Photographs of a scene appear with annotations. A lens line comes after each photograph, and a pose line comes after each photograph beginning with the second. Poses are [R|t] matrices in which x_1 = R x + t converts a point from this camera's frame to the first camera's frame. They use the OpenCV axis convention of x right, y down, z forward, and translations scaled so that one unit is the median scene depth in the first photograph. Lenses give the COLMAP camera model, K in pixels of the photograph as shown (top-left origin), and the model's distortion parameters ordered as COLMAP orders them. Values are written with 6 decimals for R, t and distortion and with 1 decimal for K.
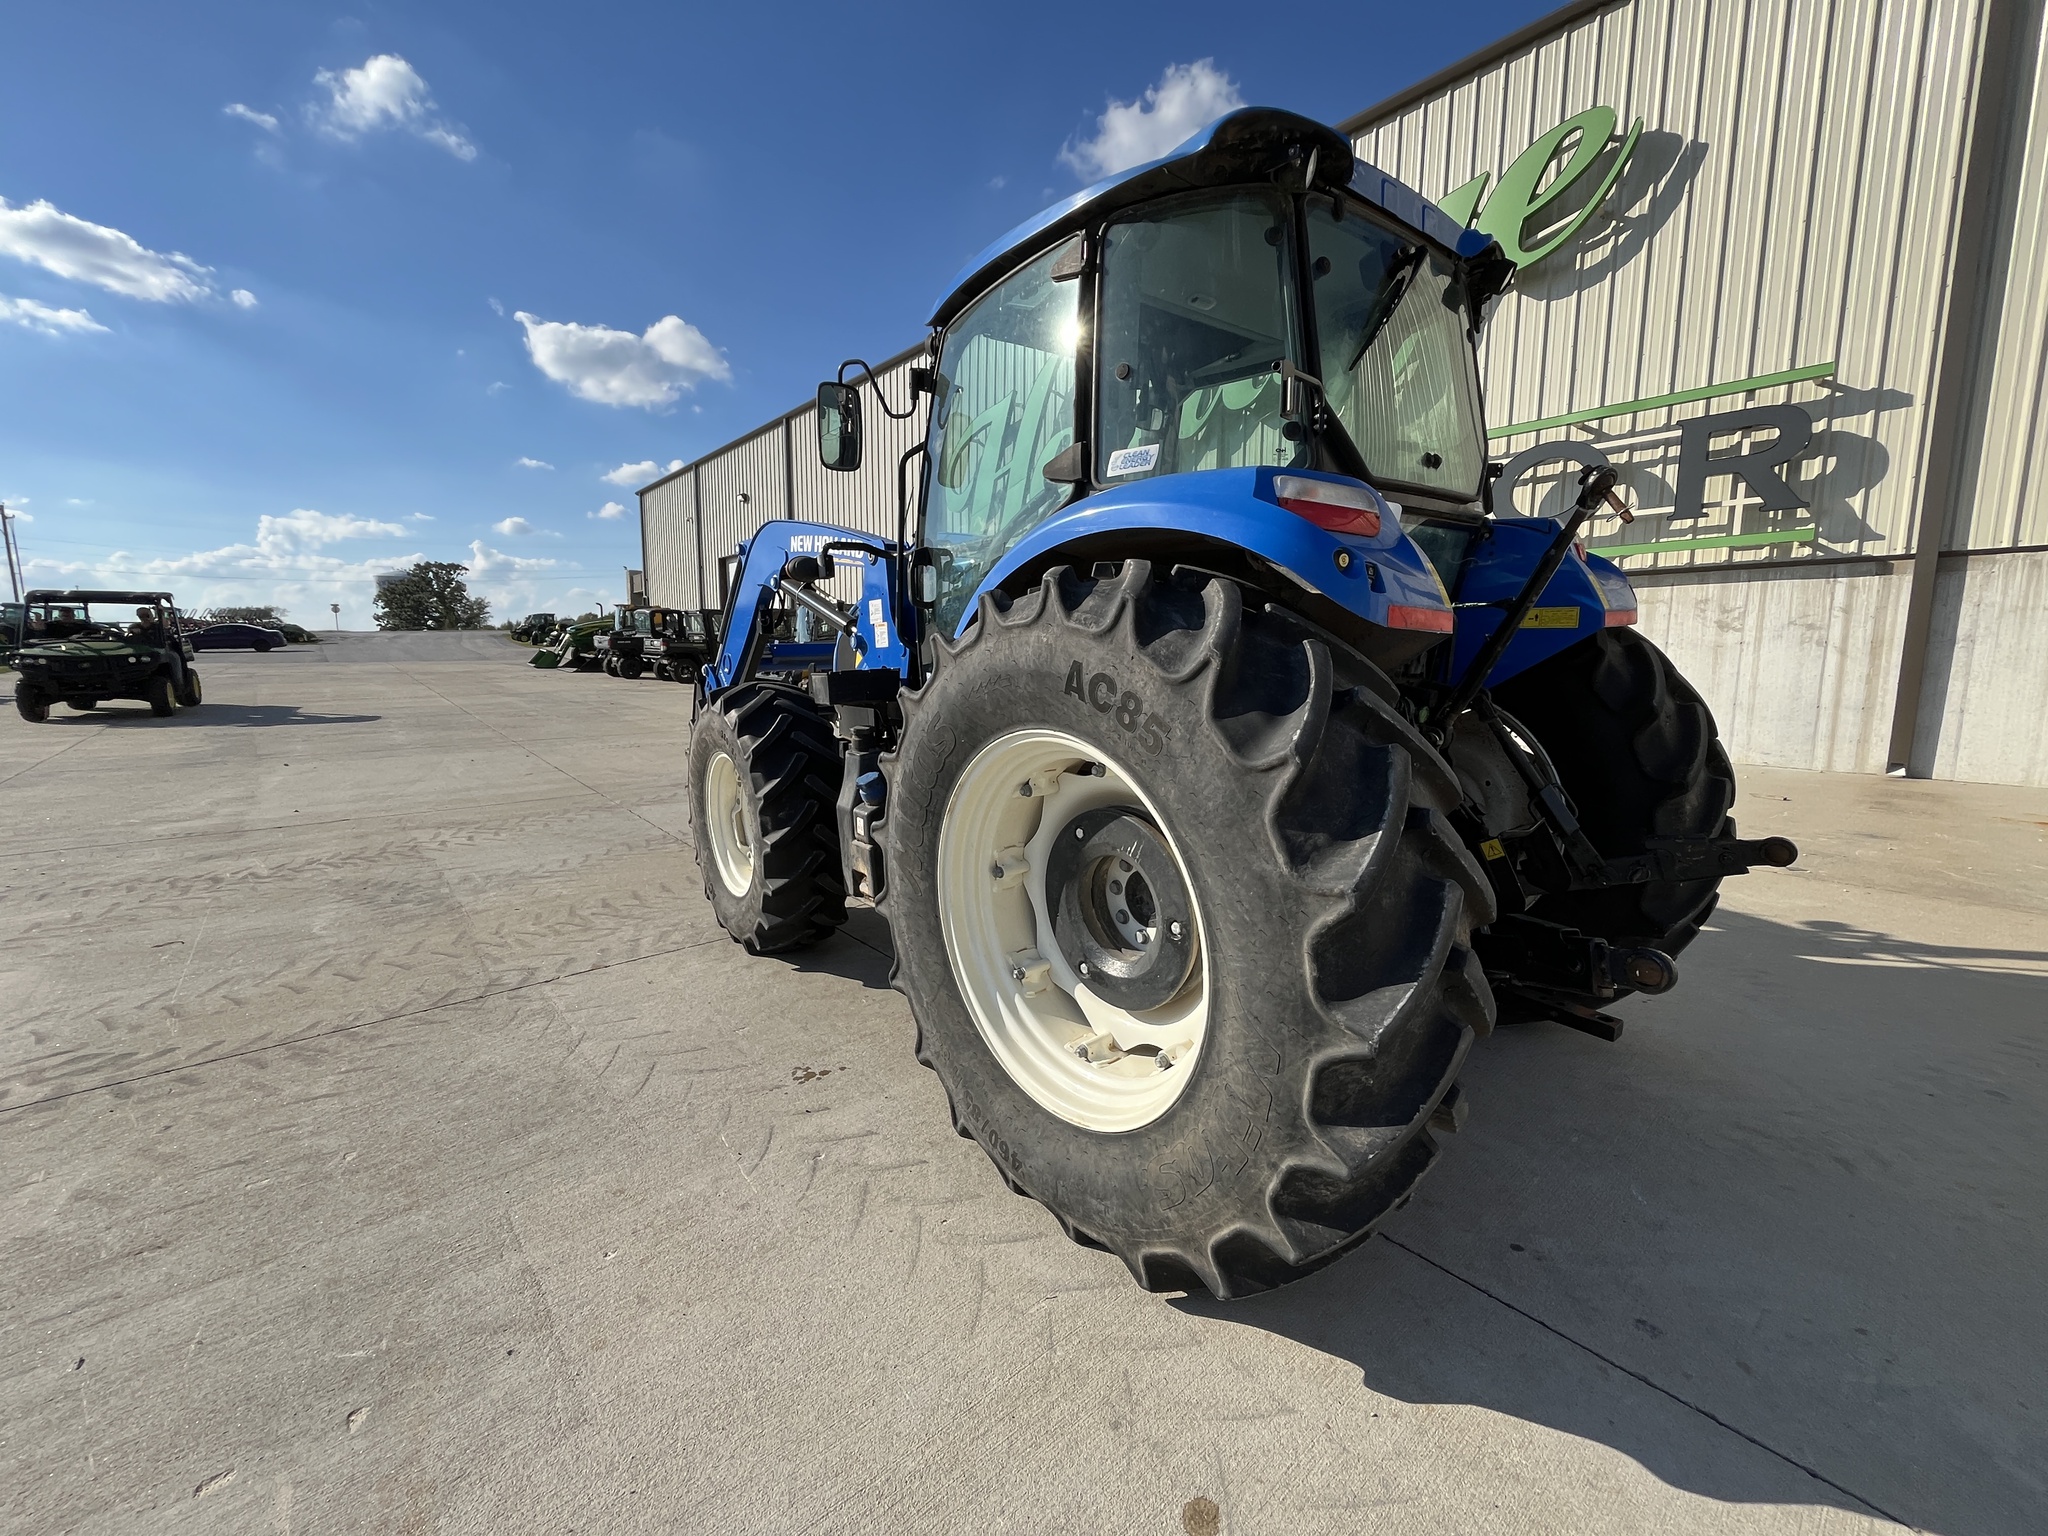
lens RADIAL K [[831.7, 0, 1010.6], [0, 831.7, 761.7], [0, 0, 1]] dist [-0.002135, 0.000115]
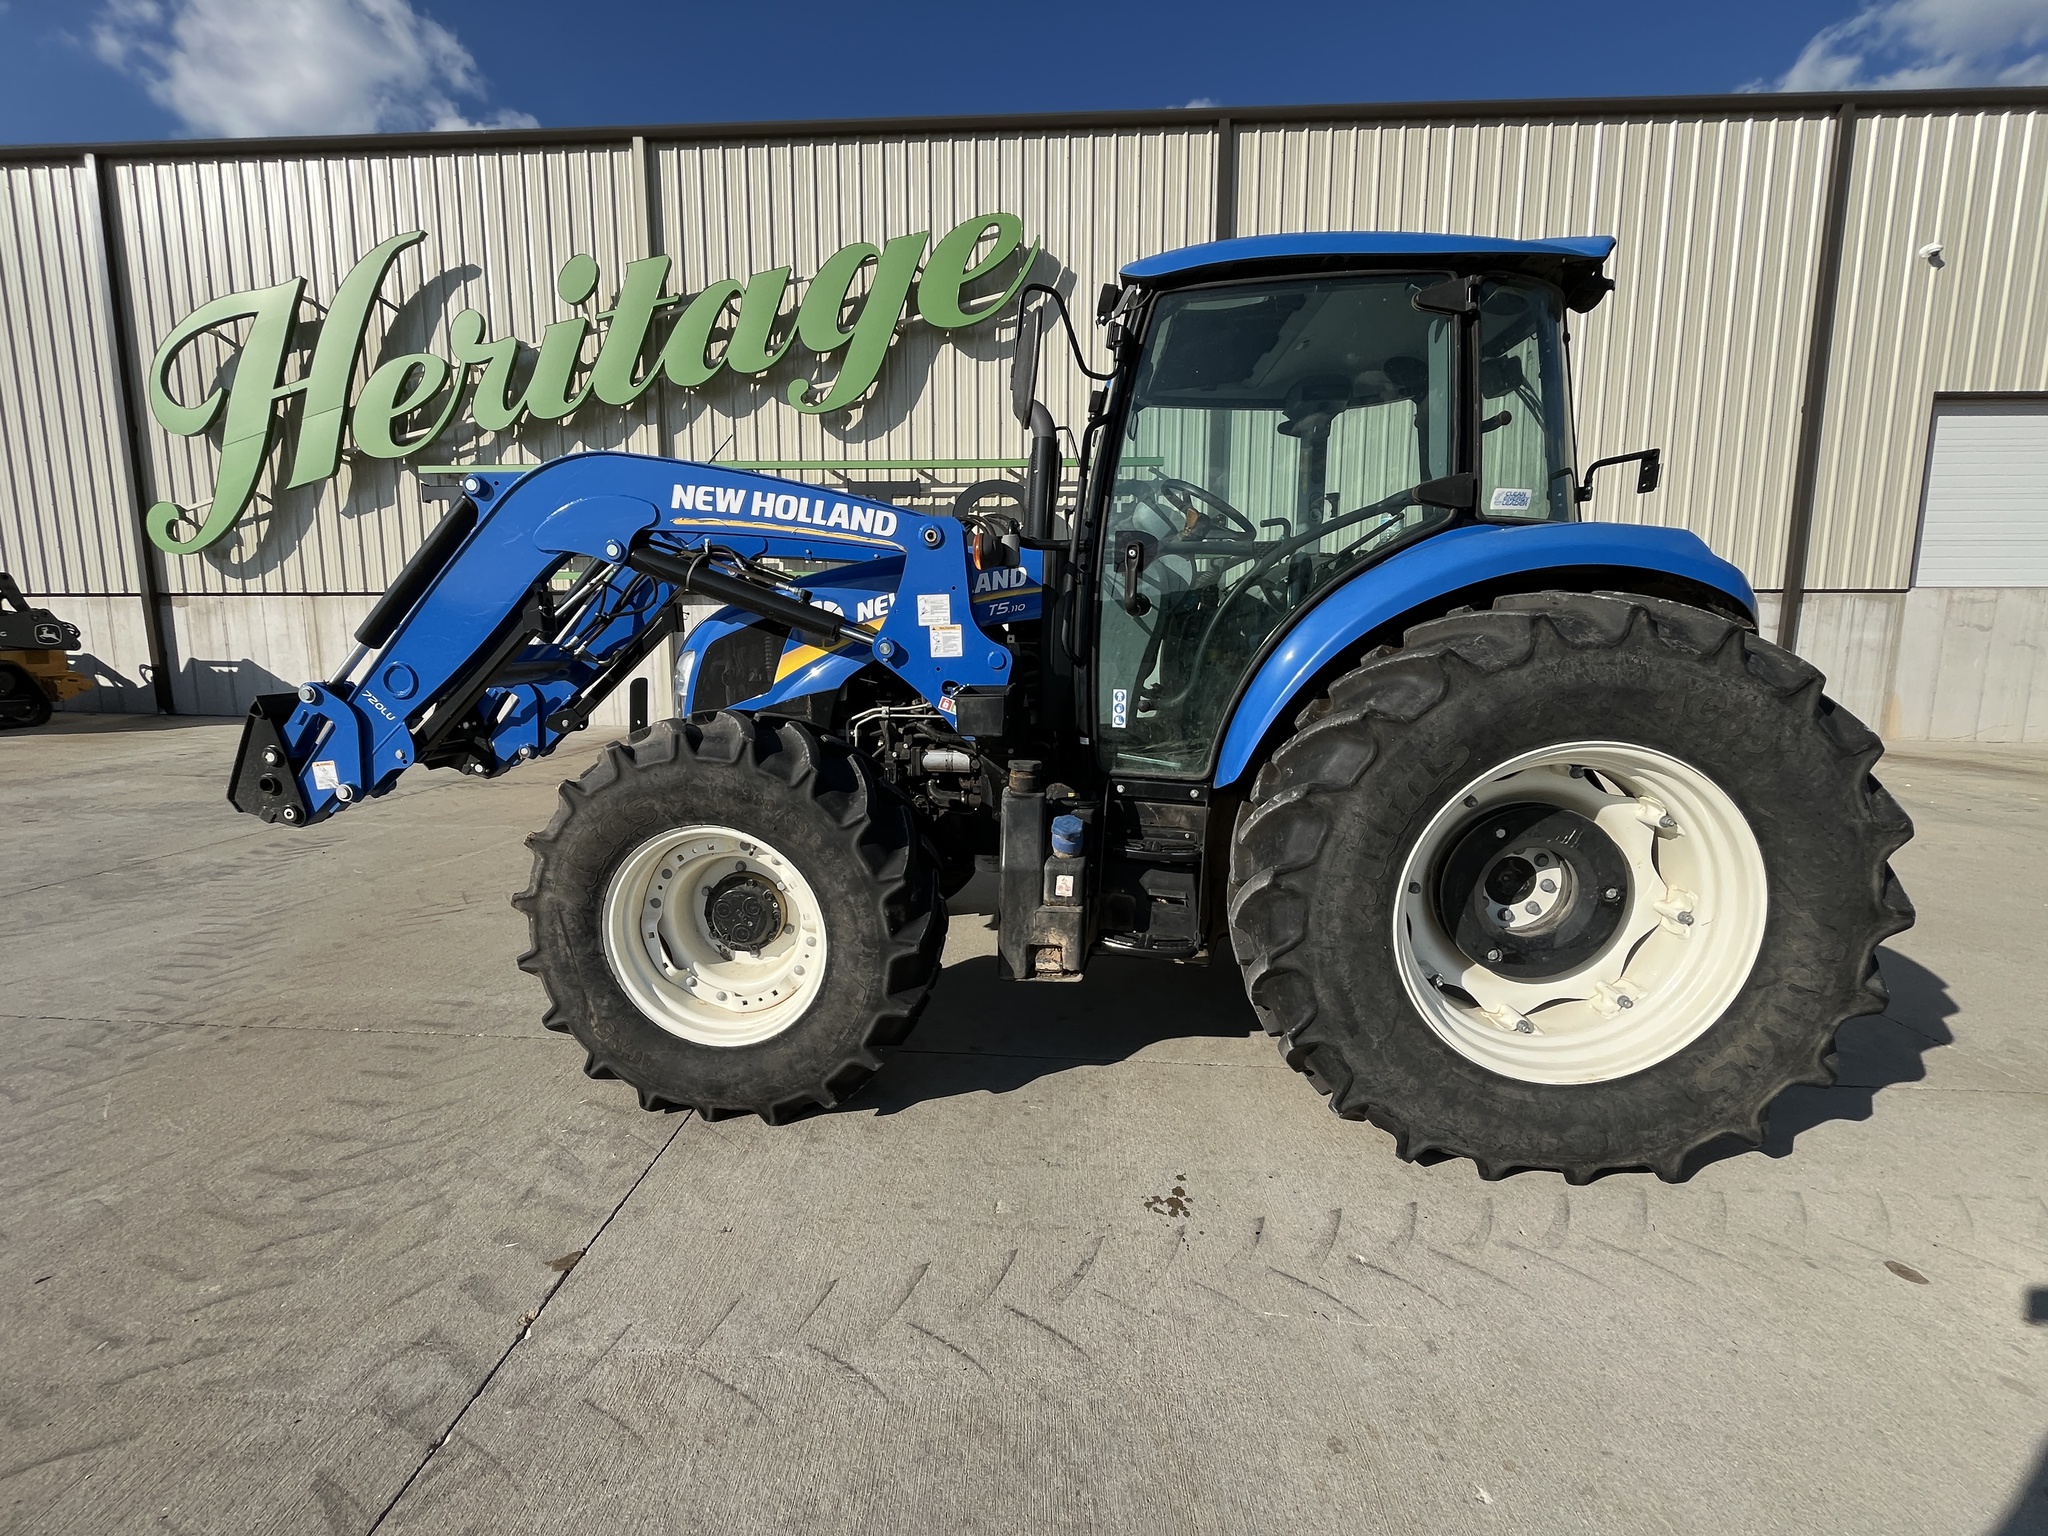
lens RADIAL K [[834.1, 0, 1015.1], [0, 834.1, 764.4], [0, 0, 1]] dist [-0.002488, -0.000582]
pose [[0.669379, -0.098157, 0.736408, -0.309875], [0.092028, 0.994554, 0.048914, -0.031677], [-0.737199, 0.035028, 0.674767, 0.196426]]
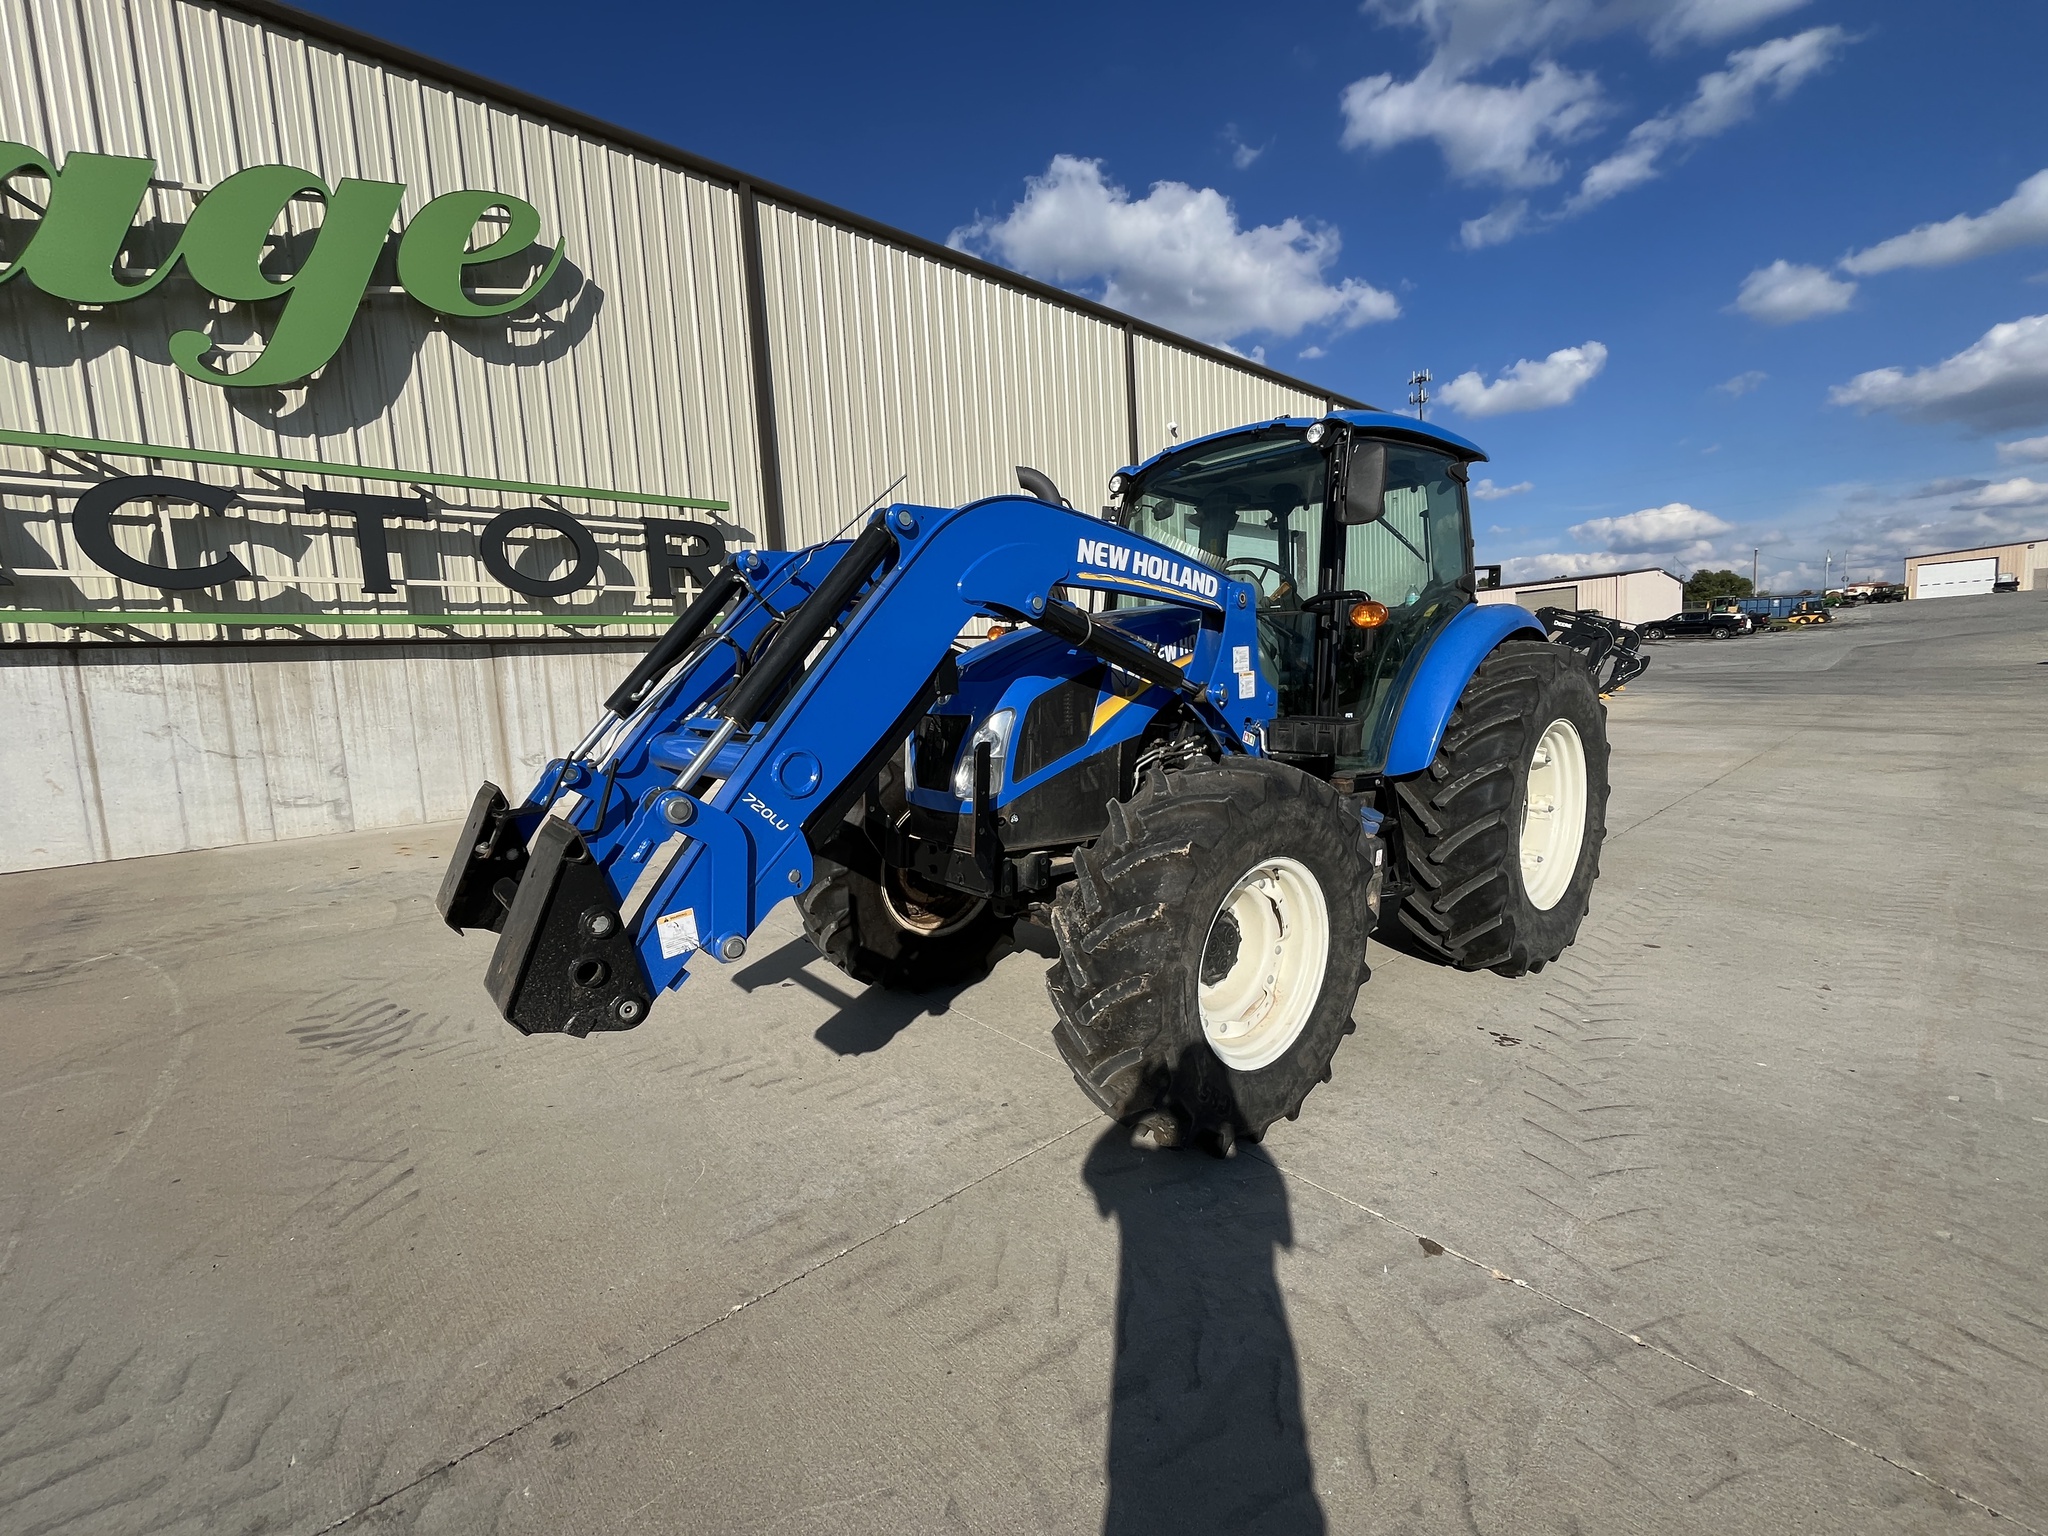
lens RADIAL K [[836.0, 0, 1012.3], [0, 836.0, 766.3], [0, 0, 1]] dist [-0.005745, 0.000748]
pose [[-0.037147, -0.101897, 0.994101, -0.482848], [0.175638, 0.978636, 0.106875, -0.093487], [-0.983754, 0.178572, -0.018457, 0.577989]]
